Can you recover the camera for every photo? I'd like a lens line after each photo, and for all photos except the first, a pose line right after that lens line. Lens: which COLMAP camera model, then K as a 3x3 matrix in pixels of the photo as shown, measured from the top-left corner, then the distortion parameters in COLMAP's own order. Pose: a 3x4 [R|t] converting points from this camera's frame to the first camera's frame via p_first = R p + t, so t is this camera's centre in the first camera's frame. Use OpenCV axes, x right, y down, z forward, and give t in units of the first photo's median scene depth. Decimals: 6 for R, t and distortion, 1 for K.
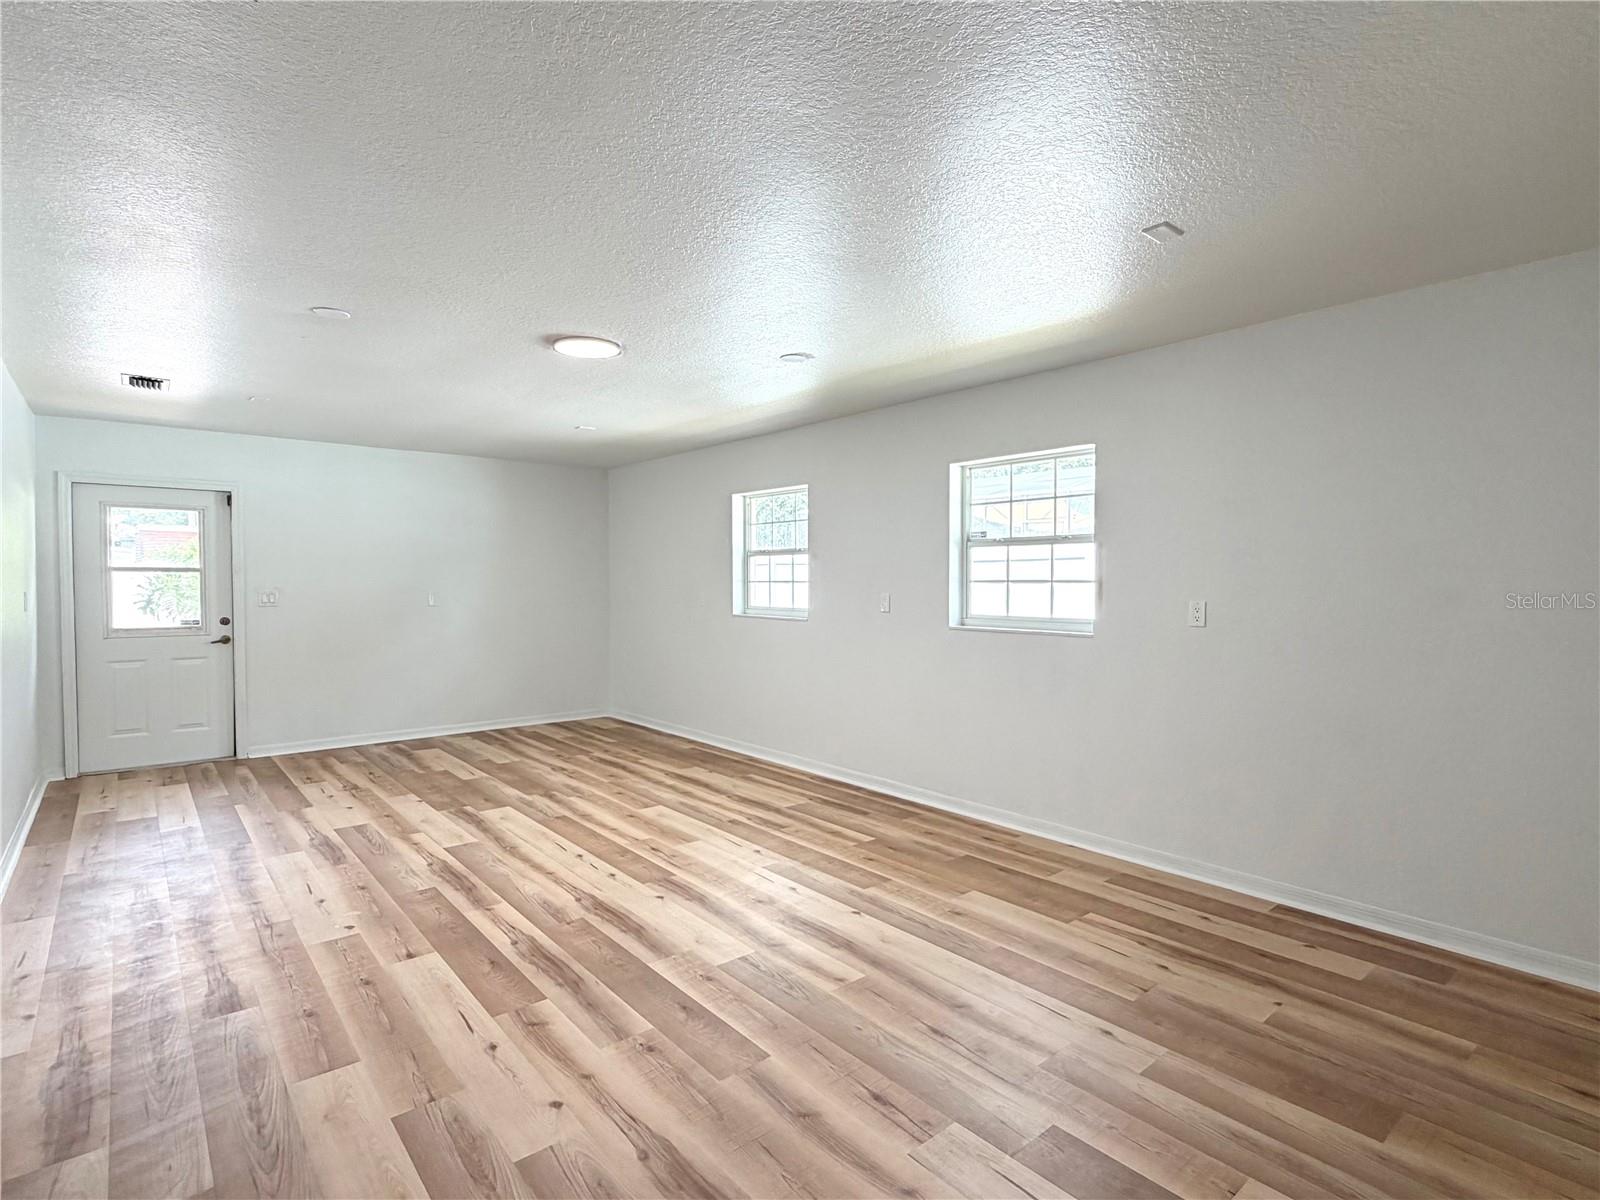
lens RADIAL K [[798.0, 0, 800.0], [0, 798.0, 600.0], [0, 0, 1]] dist [0.013634, 0.000627]
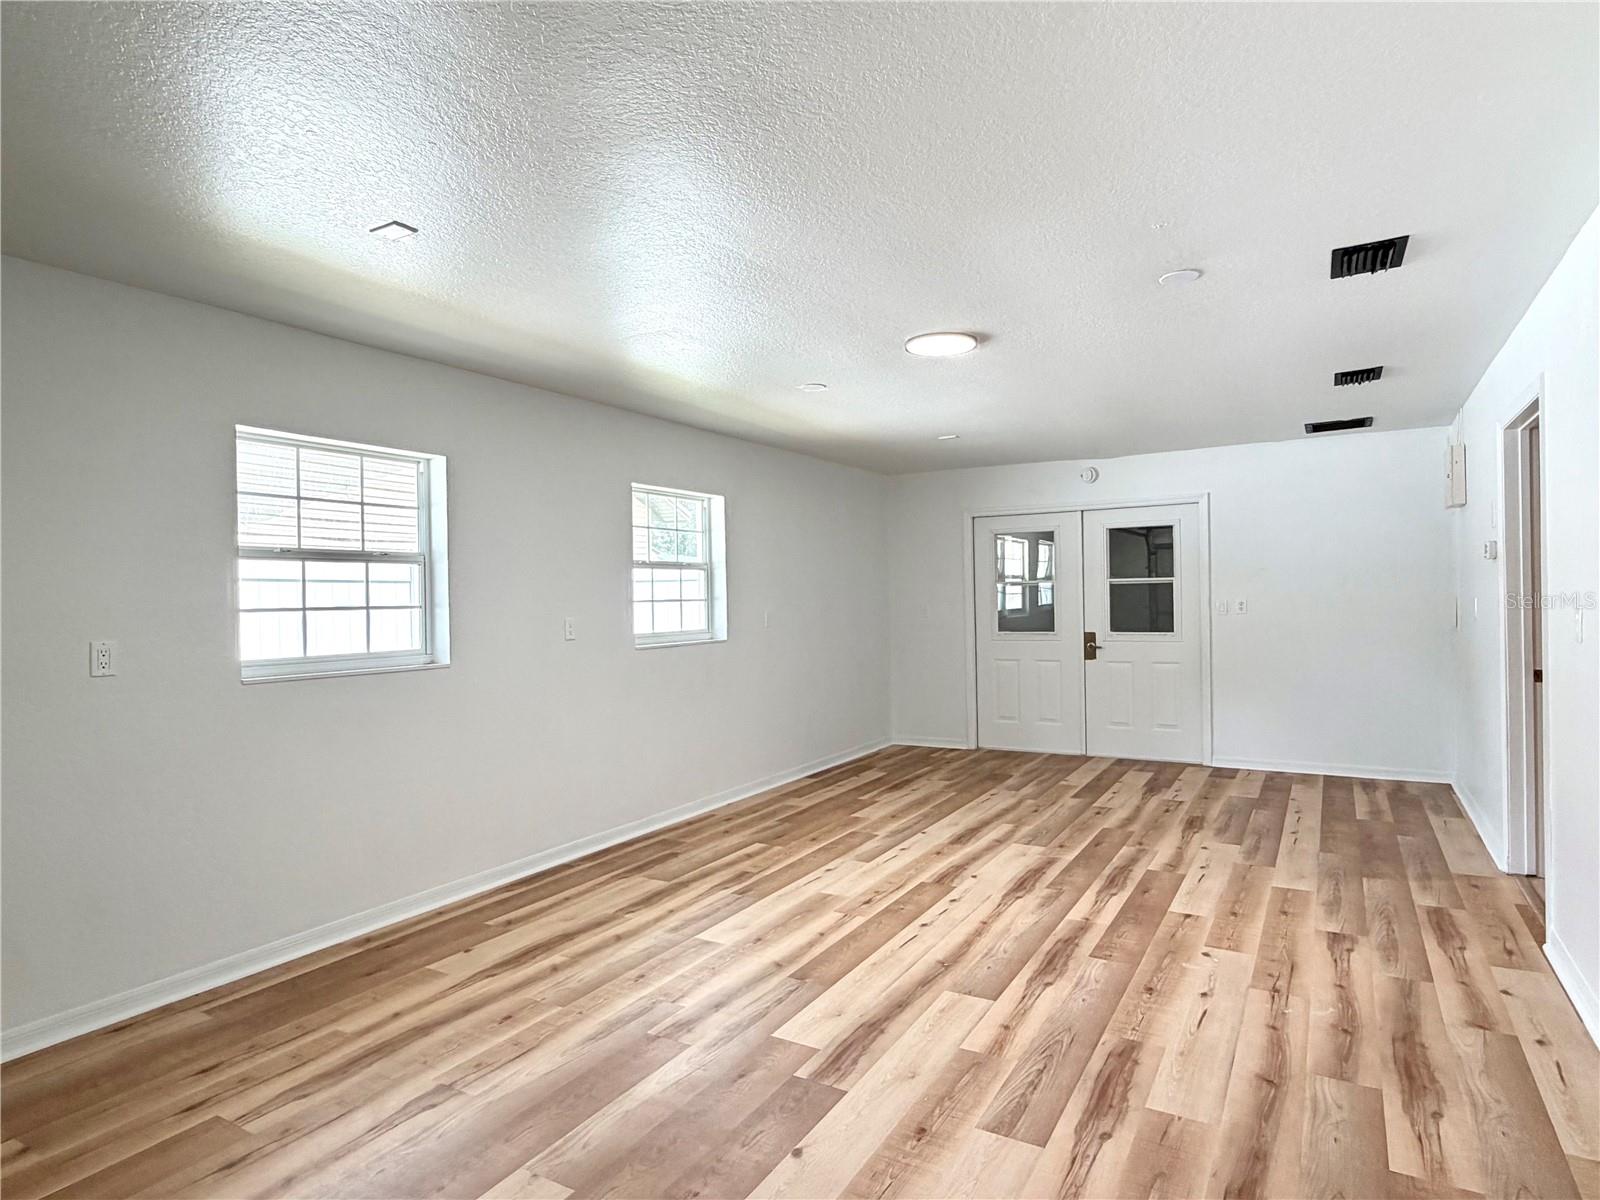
lens RADIAL K [[877.6, 0, 800.0], [0, 877.6, 600.0], [0, 0, 1]] dist [-0.001833, -0.000928]
pose [[-0.315014, 0.004968, 0.949074, -1.073815], [0.043945, 0.998990, 0.009357, -0.032045], [-0.948069, 0.044655, -0.314914, 1.357611]]
